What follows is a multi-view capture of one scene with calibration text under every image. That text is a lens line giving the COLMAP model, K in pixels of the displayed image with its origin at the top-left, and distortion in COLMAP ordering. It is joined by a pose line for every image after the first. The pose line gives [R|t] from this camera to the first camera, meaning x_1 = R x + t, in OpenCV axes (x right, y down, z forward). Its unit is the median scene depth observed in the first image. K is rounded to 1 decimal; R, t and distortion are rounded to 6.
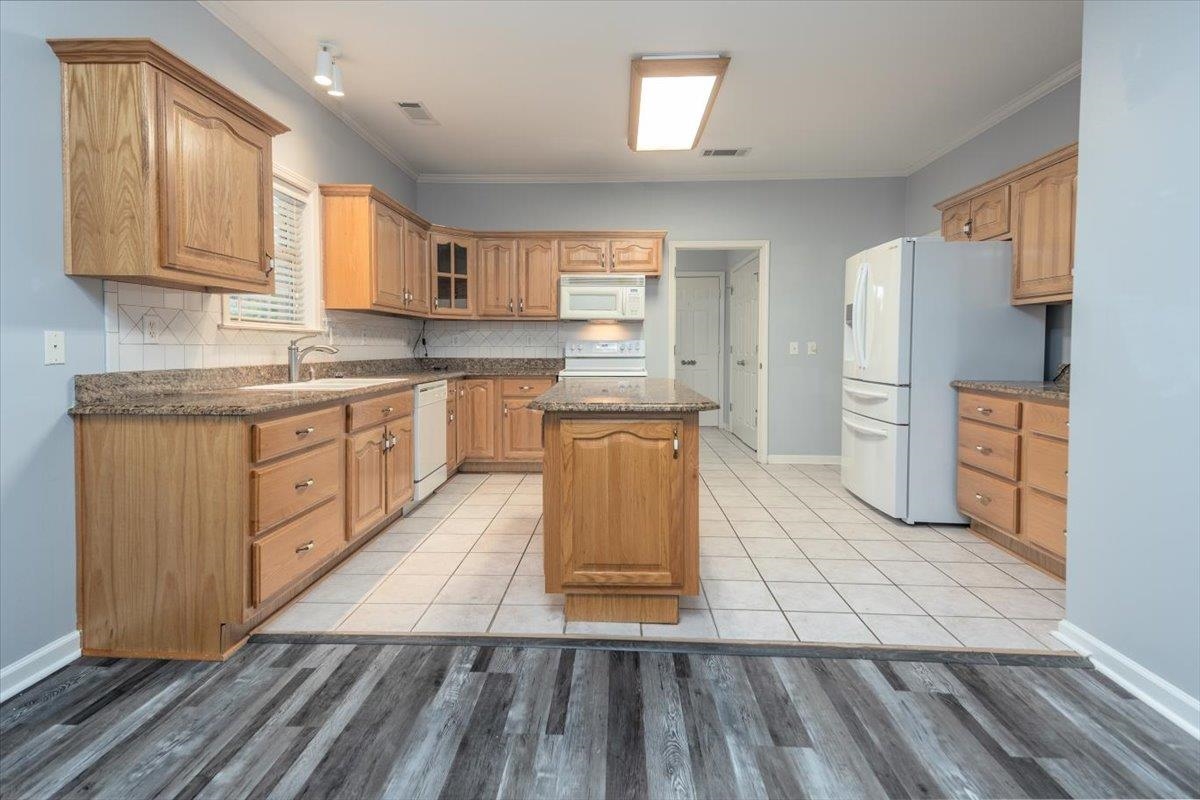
lens RADIAL K [[587.8, 0, 592.2], [0, 587.8, 364.5], [0, 0, 1]] dist [0.050280, -0.021954]
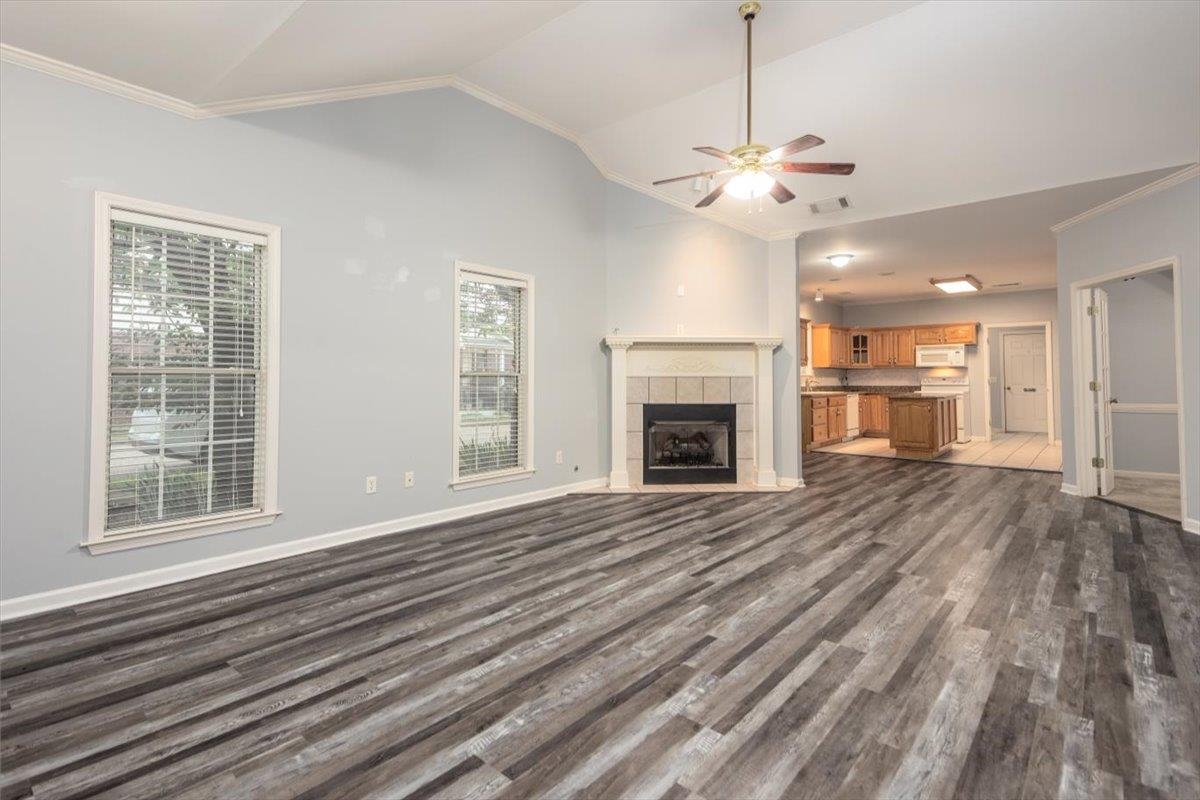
lens RADIAL K [[565.6, 0, 586.6], [0, 565.6, 366.1], [0, 0, 1]] dist [0.027125, -0.014097]
pose [[0.779321, -0.020755, -0.626281, 0.653702], [-0.012439, 0.998742, -0.048578, 0.070542], [0.626501, 0.045648, 0.778083, -2.849069]]
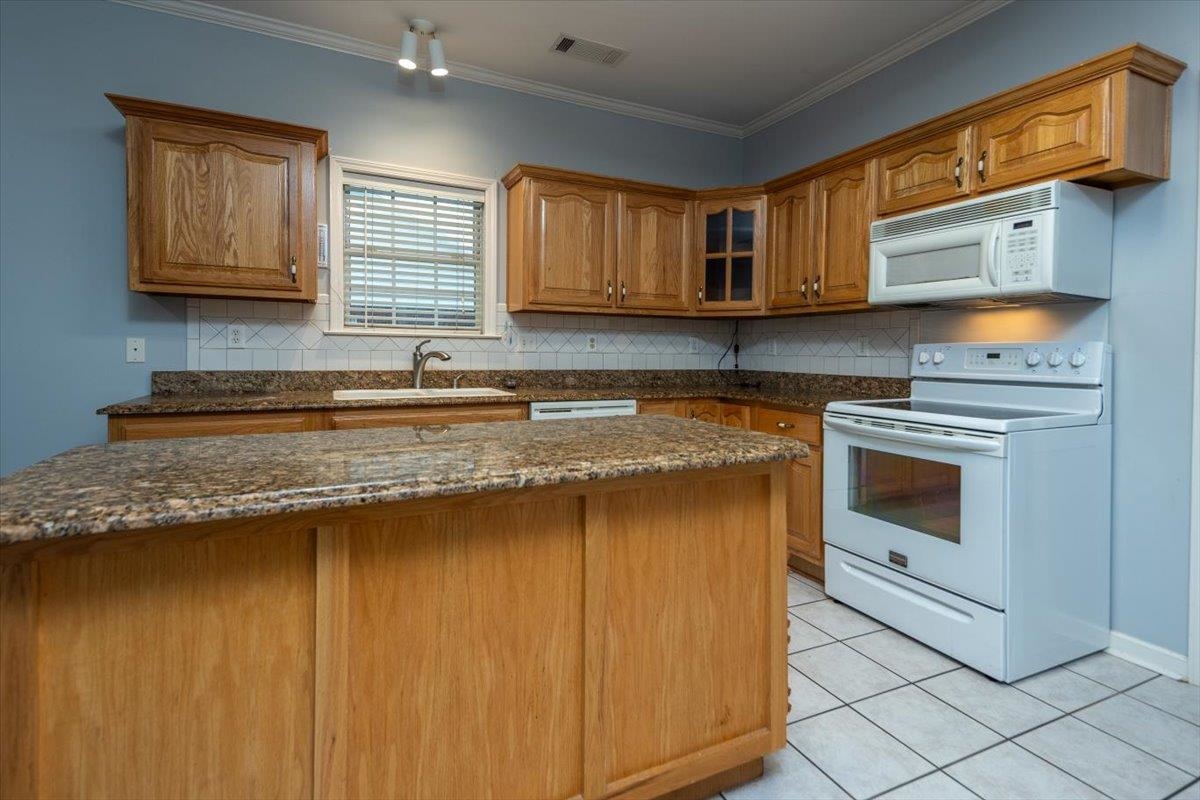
lens RADIAL K [[556.9, 0, 607.3], [0, 556.9, 357.6], [0, 0, 1]] dist [-0.000243, 0.000026]
pose [[0.456278, 0.010662, -0.889773, 0.615011], [-0.037478, 0.999271, -0.007245, -0.036960], [0.889048, 0.036653, 0.456345, 1.200803]]
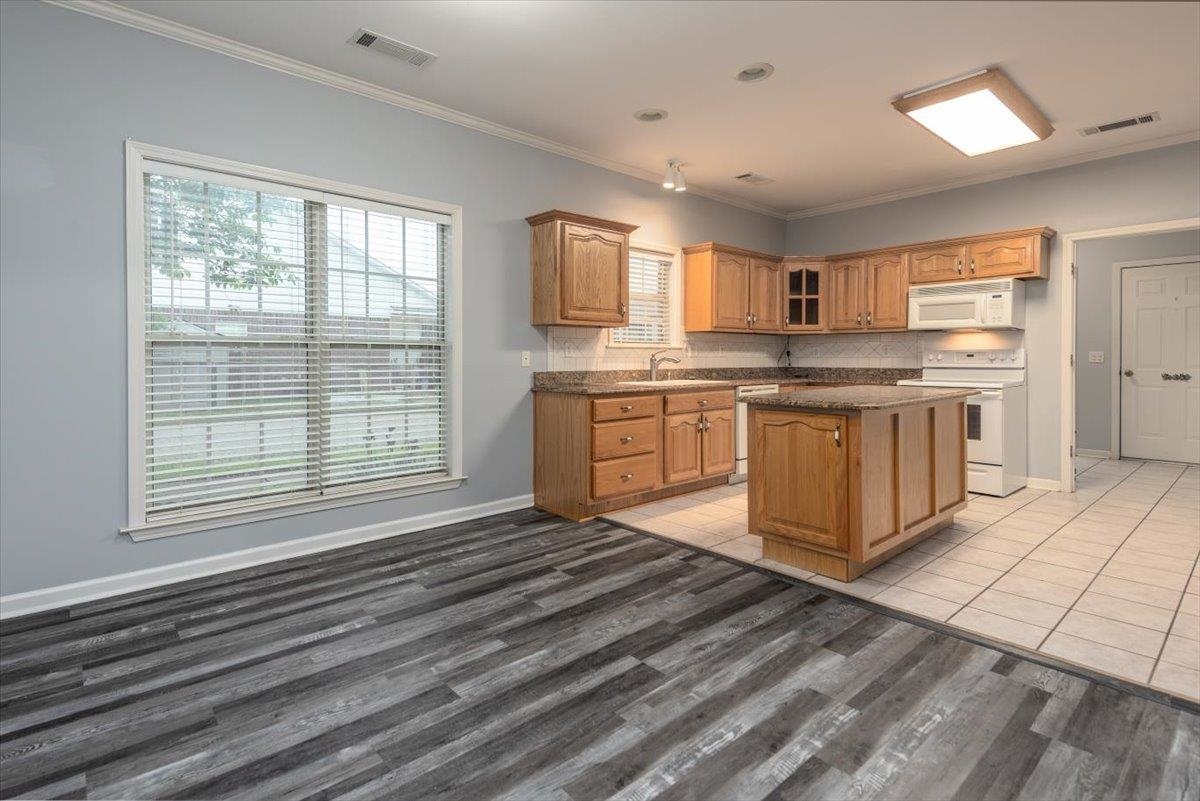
lens RADIAL K [[576.4, 0, 579.0], [0, 576.4, 363.0], [0, 0, 1]] dist [0.042423, -0.017594]
pose [[0.687099, 0.002885, -0.726558, 0.619475], [-0.018306, 0.999743, -0.013342, 0.008351], [0.726333, 0.022468, 0.686975, -0.236690]]
